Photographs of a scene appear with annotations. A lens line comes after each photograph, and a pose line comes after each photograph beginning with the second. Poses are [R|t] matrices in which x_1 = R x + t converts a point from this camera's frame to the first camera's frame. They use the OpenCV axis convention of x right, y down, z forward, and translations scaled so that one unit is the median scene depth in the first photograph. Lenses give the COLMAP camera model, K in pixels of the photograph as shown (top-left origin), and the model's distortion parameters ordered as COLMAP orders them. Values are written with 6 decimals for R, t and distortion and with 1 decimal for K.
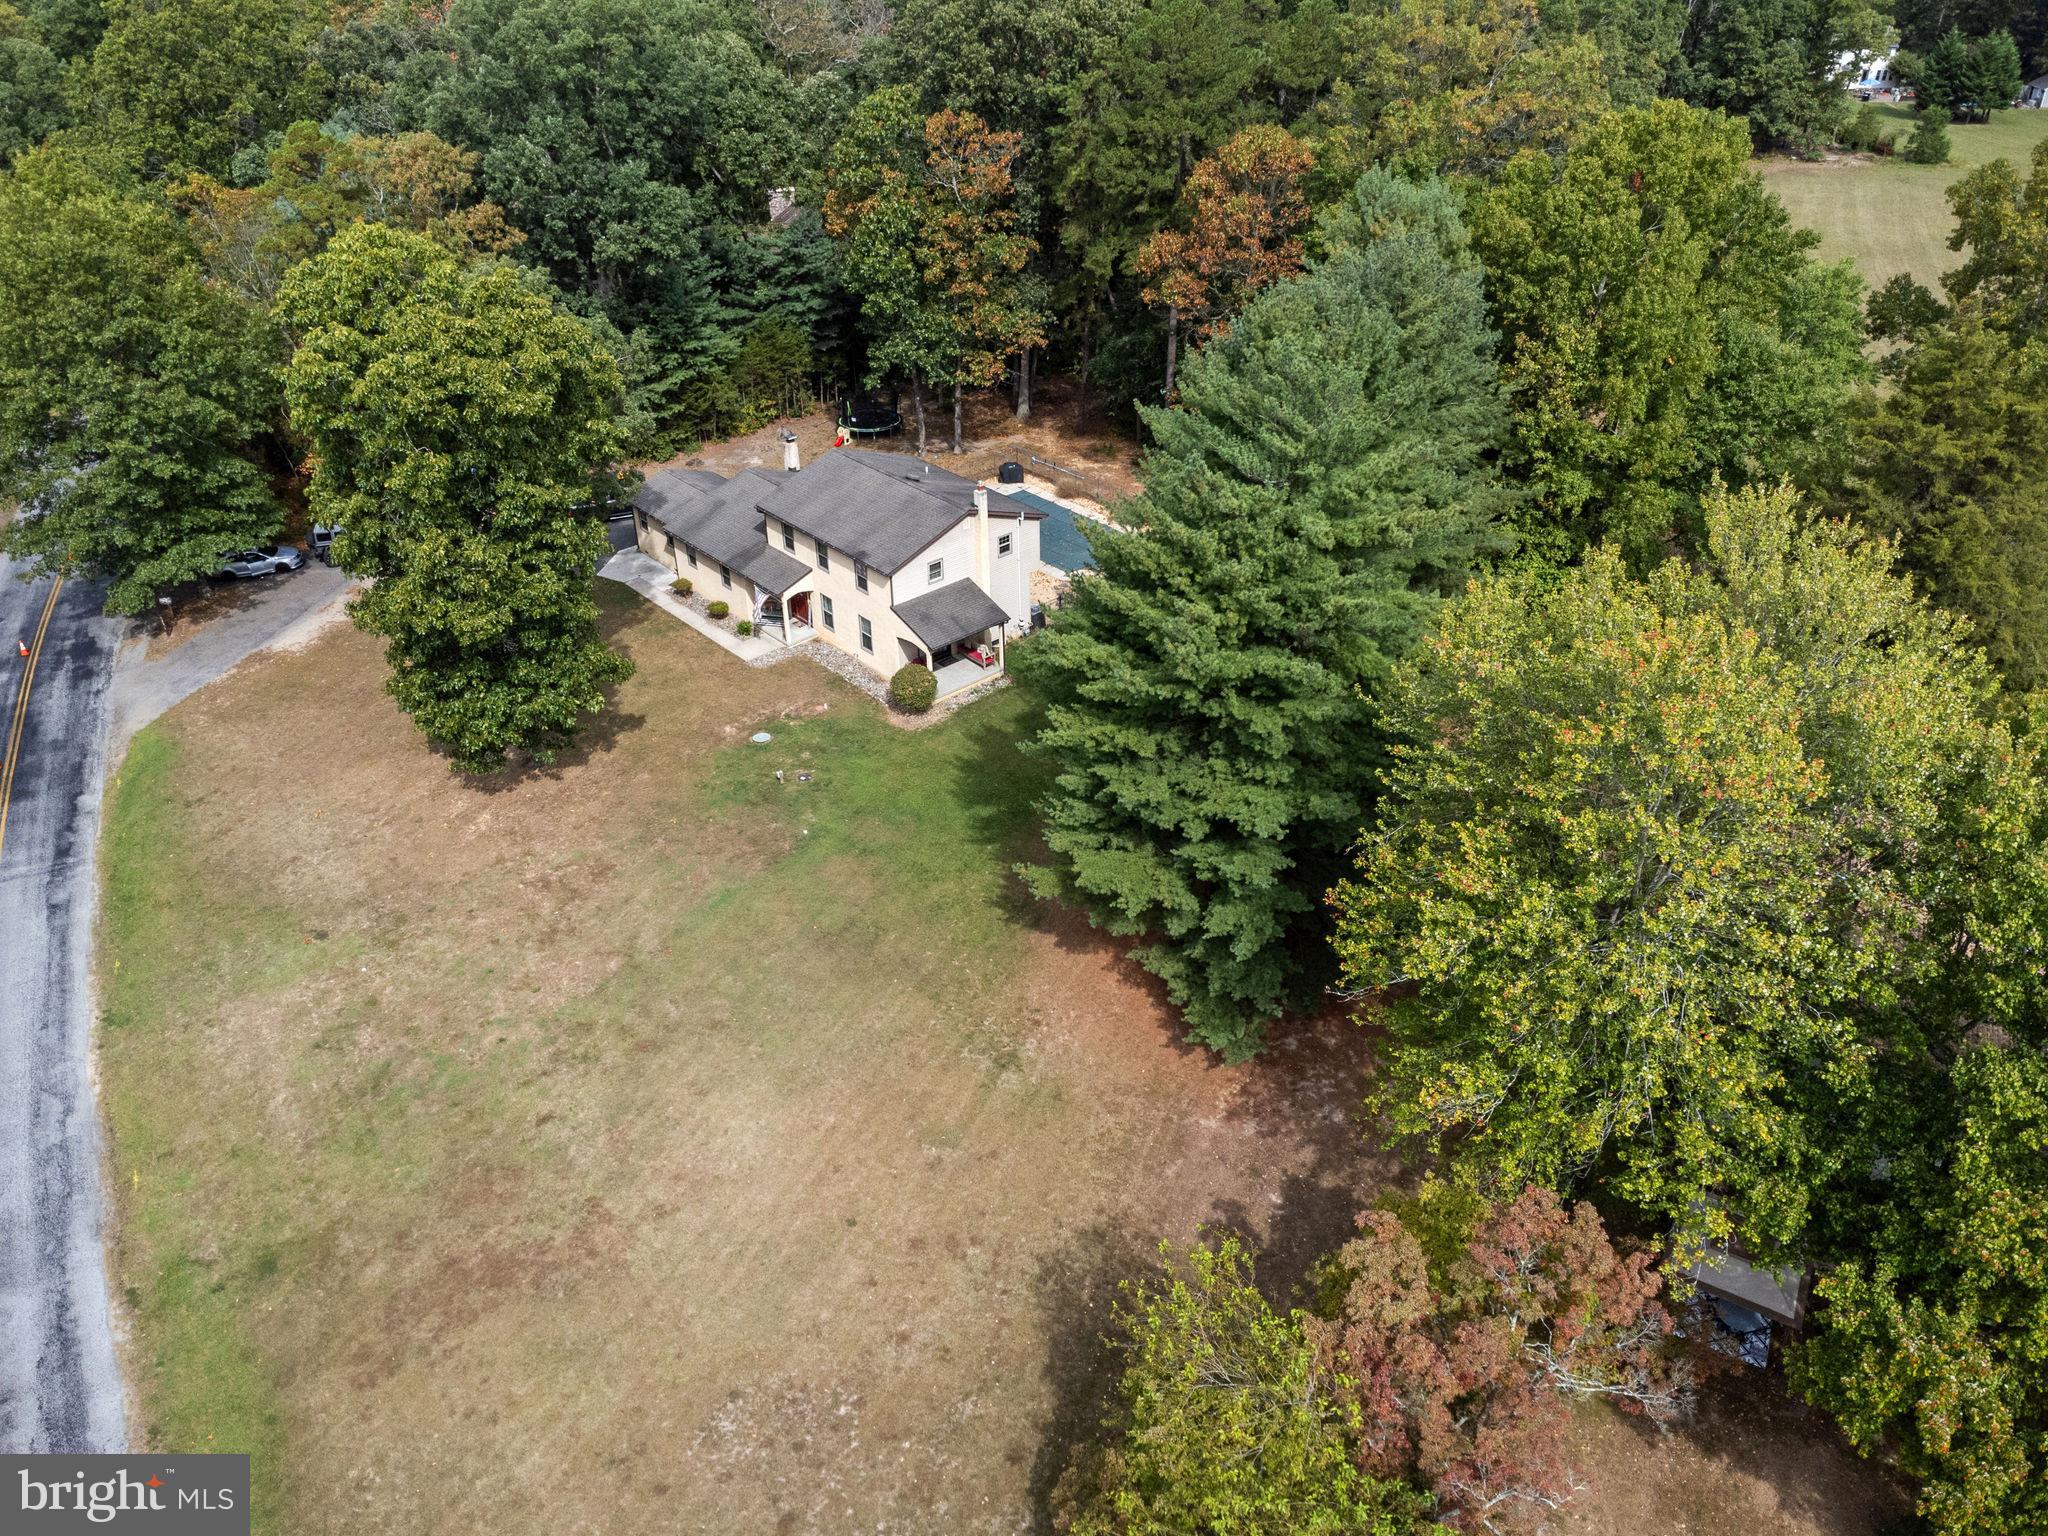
lens RADIAL K [[1471.0, 0, 1024.1], [0, 1471.0, 770.6], [0, 0, 1]] dist [0.006860, 0.000810]
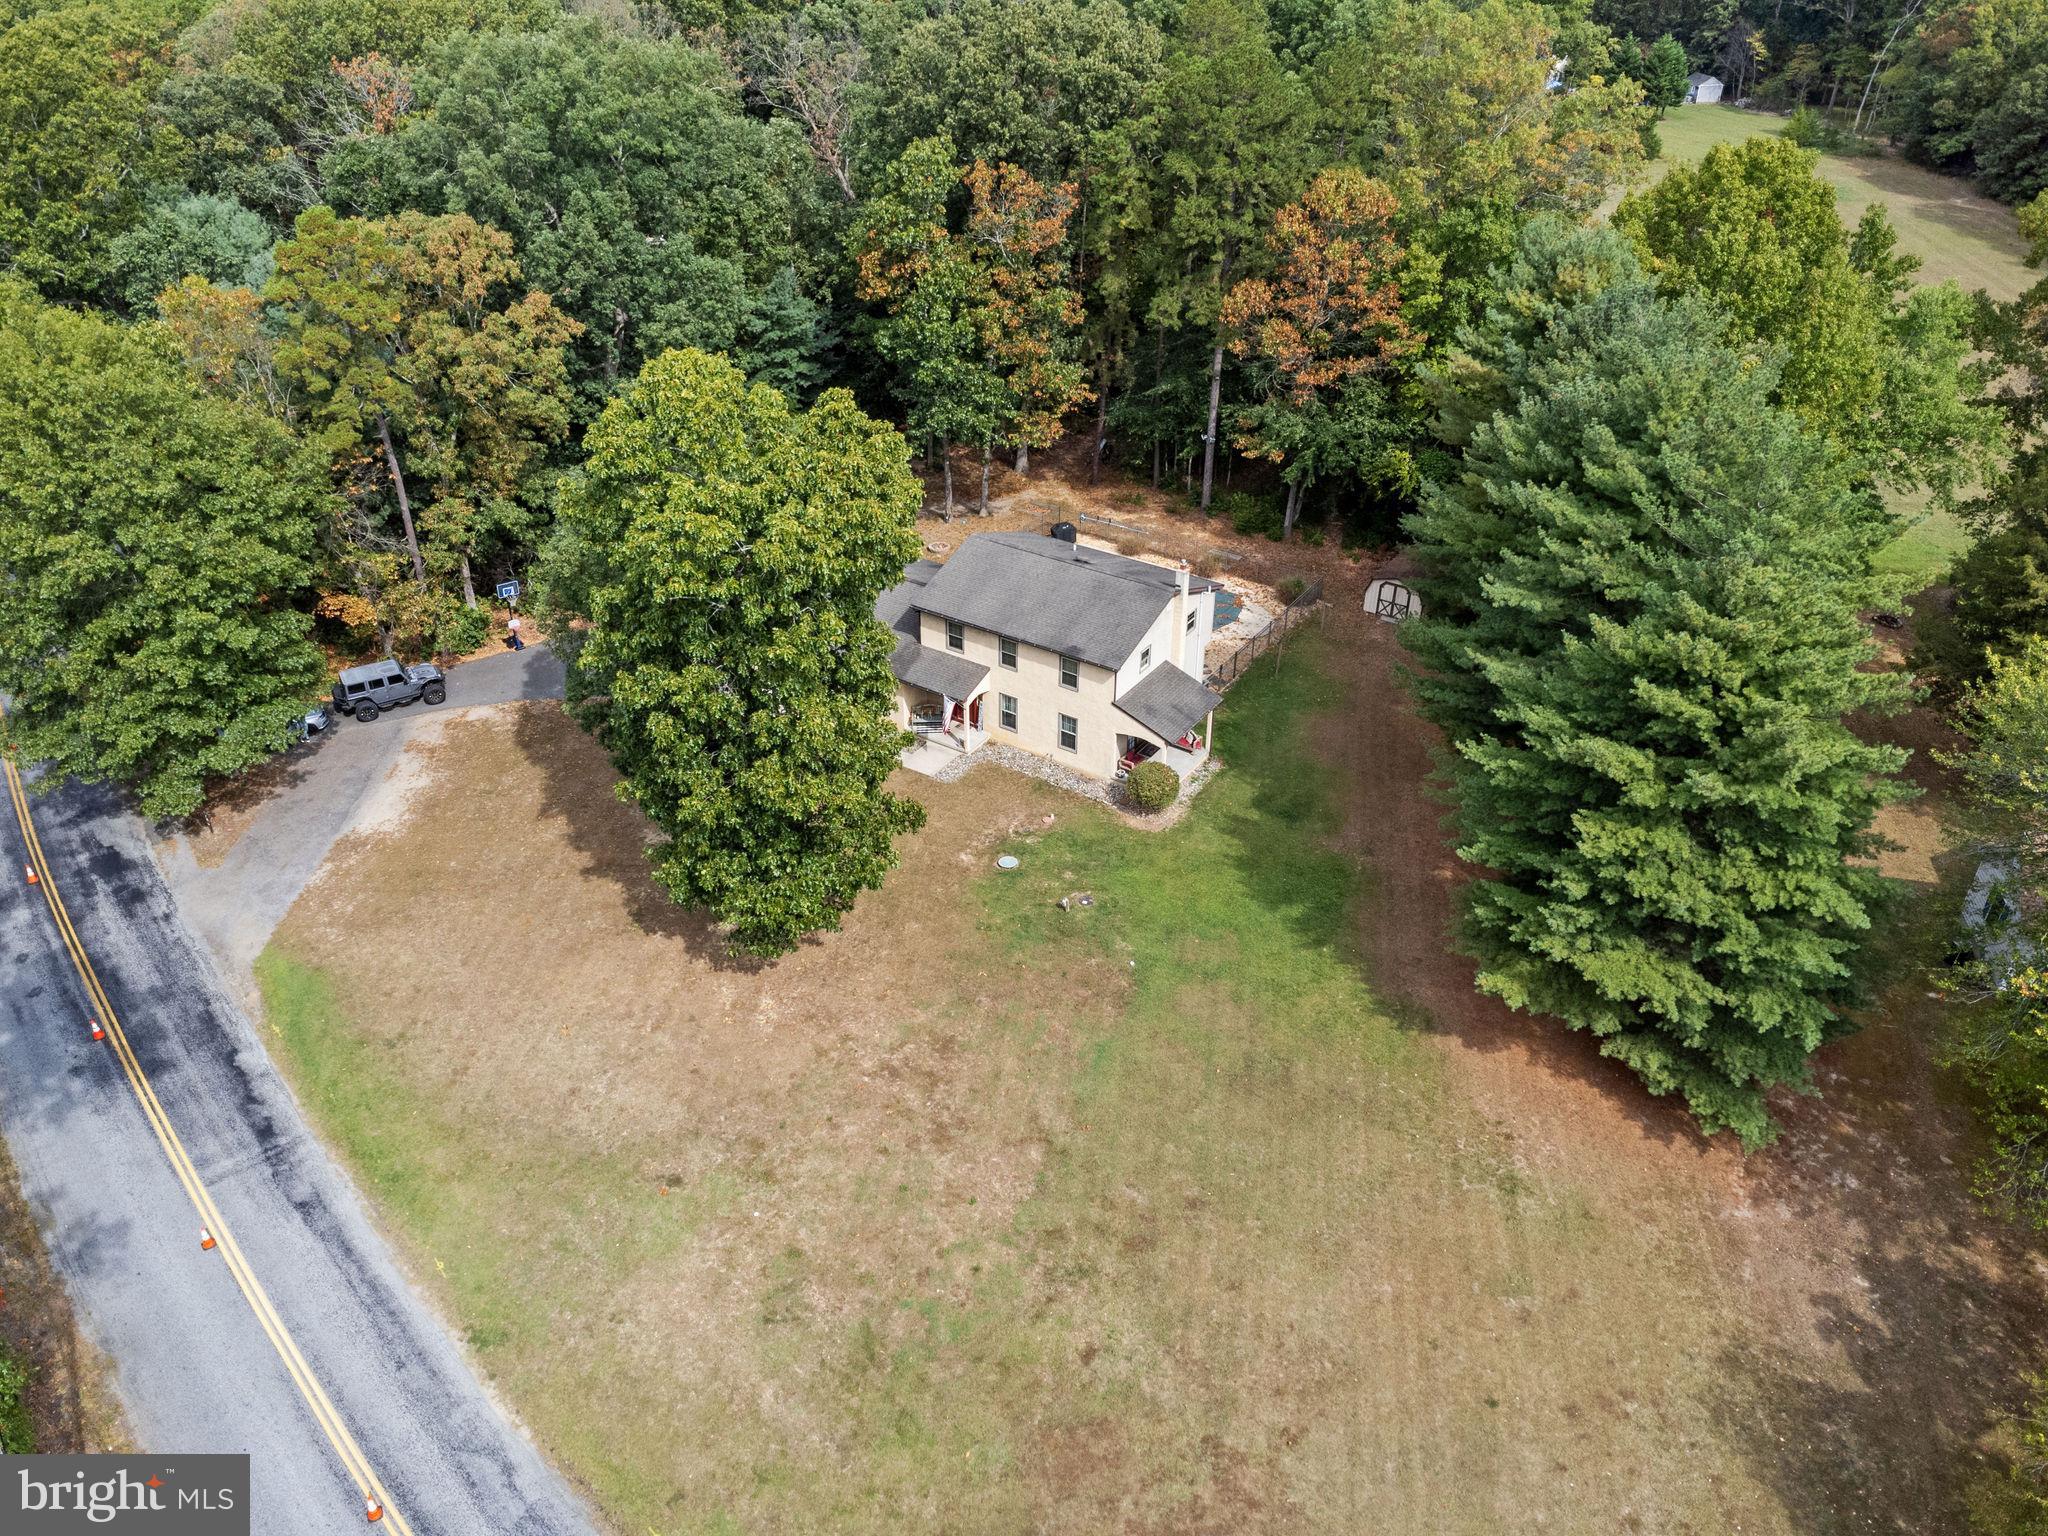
lens RADIAL K [[1471.0, 0, 1022.7], [0, 1471.0, 768.8], [0, 0, 1]] dist [0.006860, 0.000810]
pose [[0.966520, -0.127358, 0.222754, -0.367548], [0.127834, 0.991719, 0.012340, -0.090347], [-0.222481, 0.016549, 0.974797, 0.103203]]
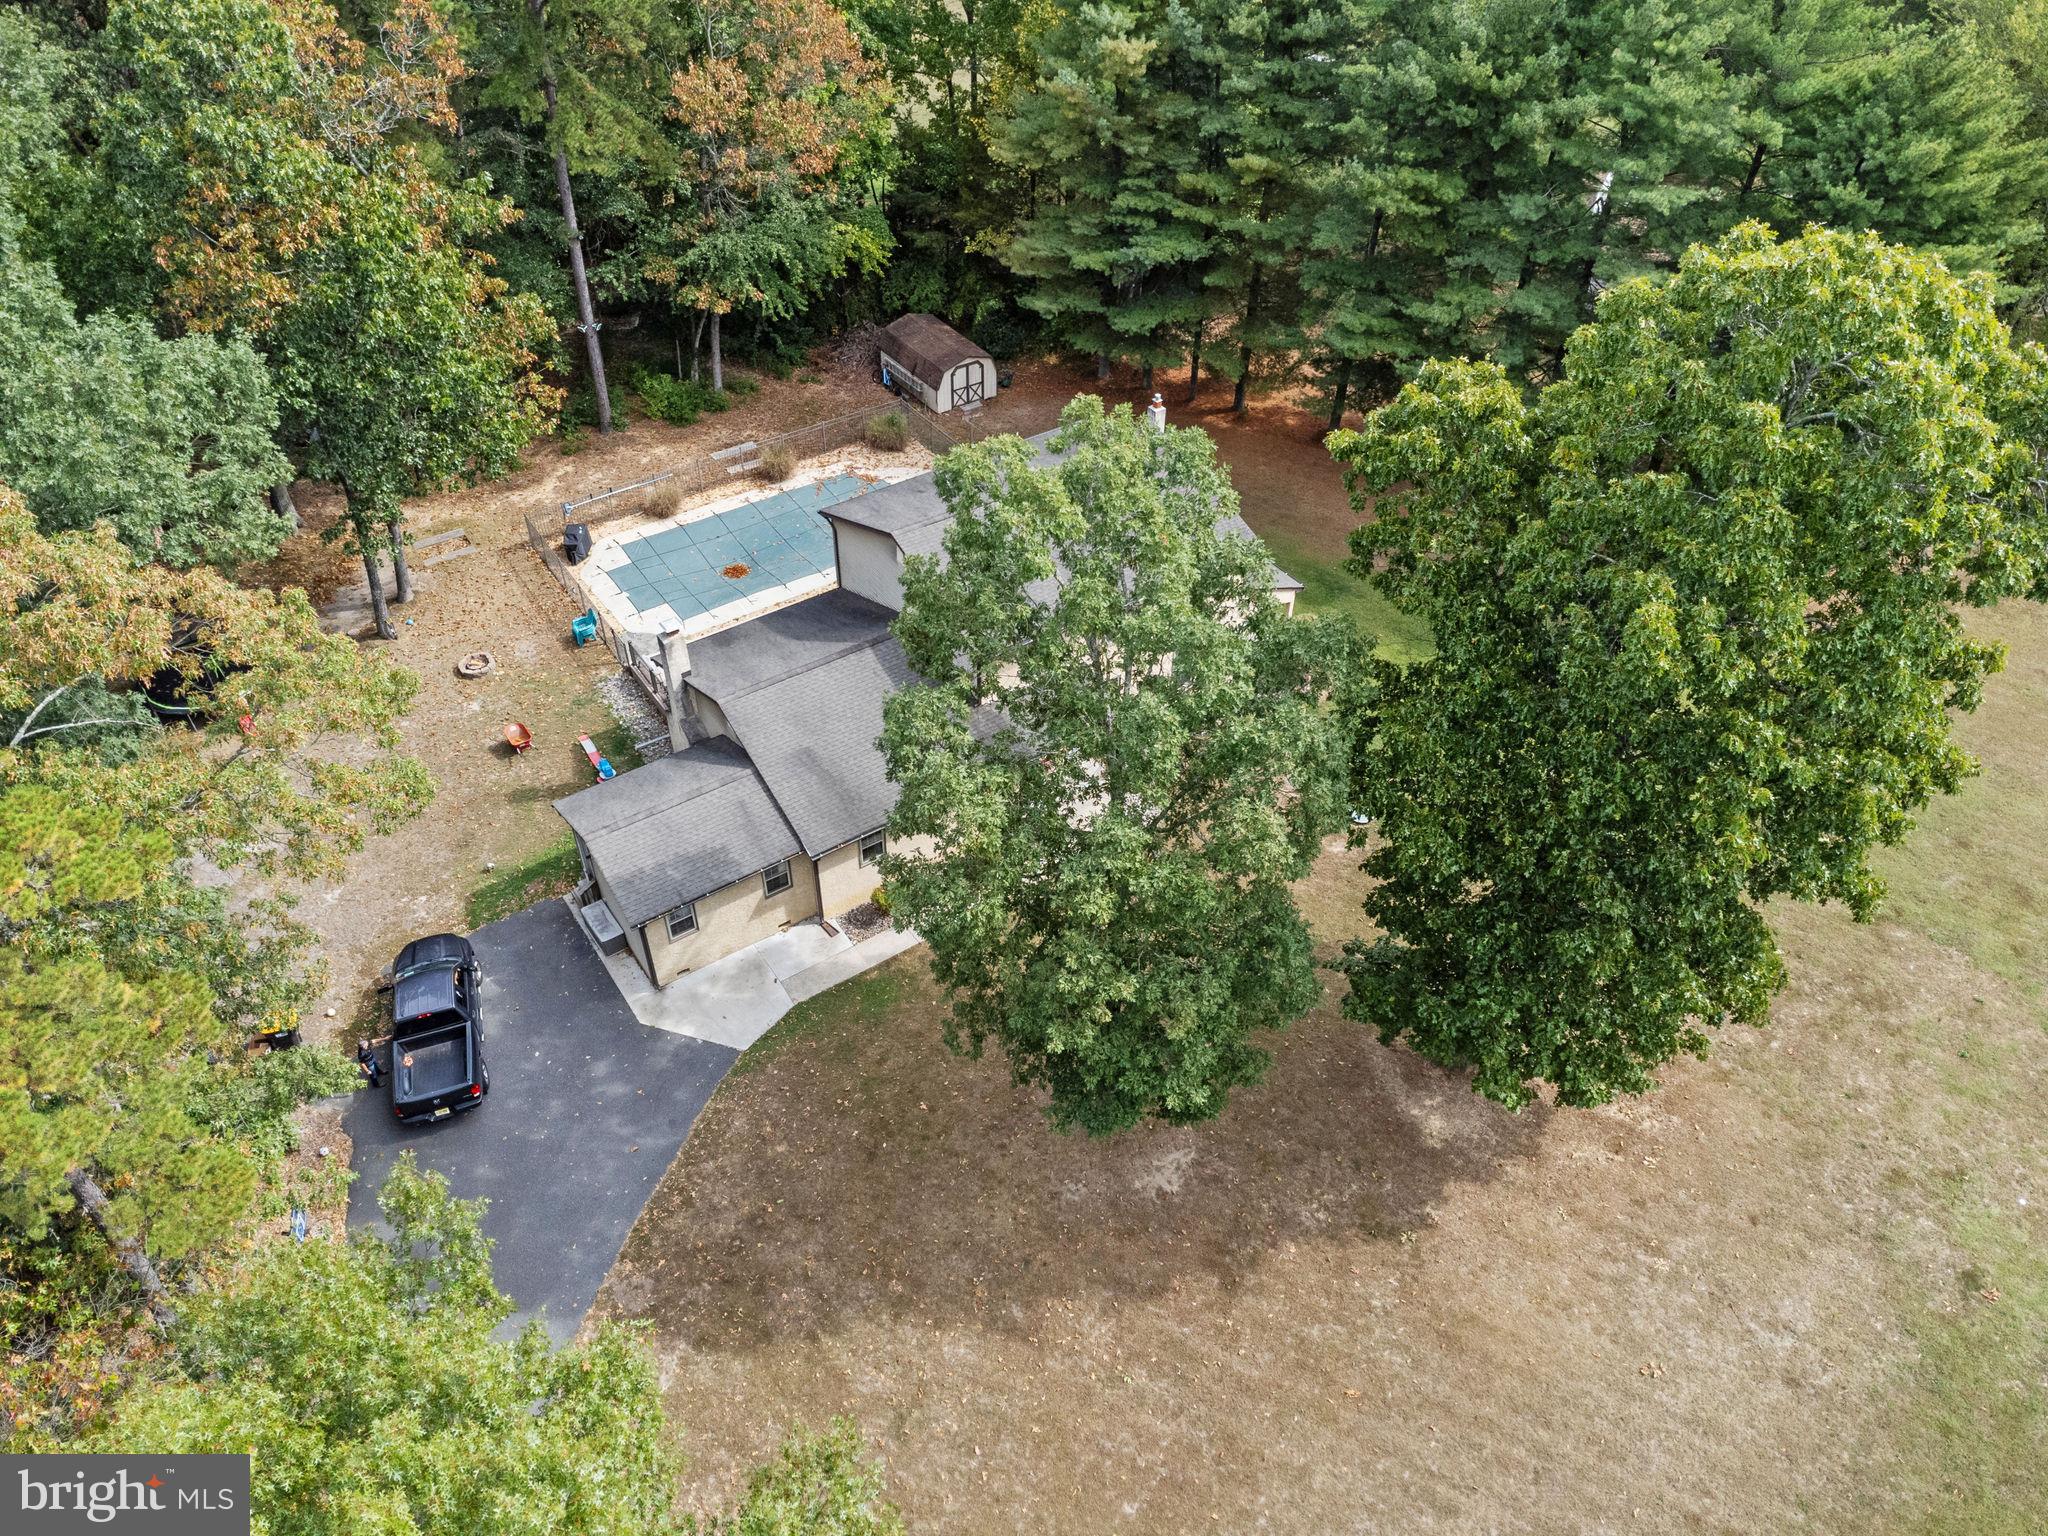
lens RADIAL K [[1471.0, 0, 1014.4], [0, 1471.0, 772.7], [0, 0, 1]] dist [0.006860, 0.000810]
pose [[0.126672, -0.653914, 0.745889, -0.718593], [0.537396, 0.677276, 0.502497, -0.484474], [-0.833763, 0.337185, 0.437202, 0.824917]]
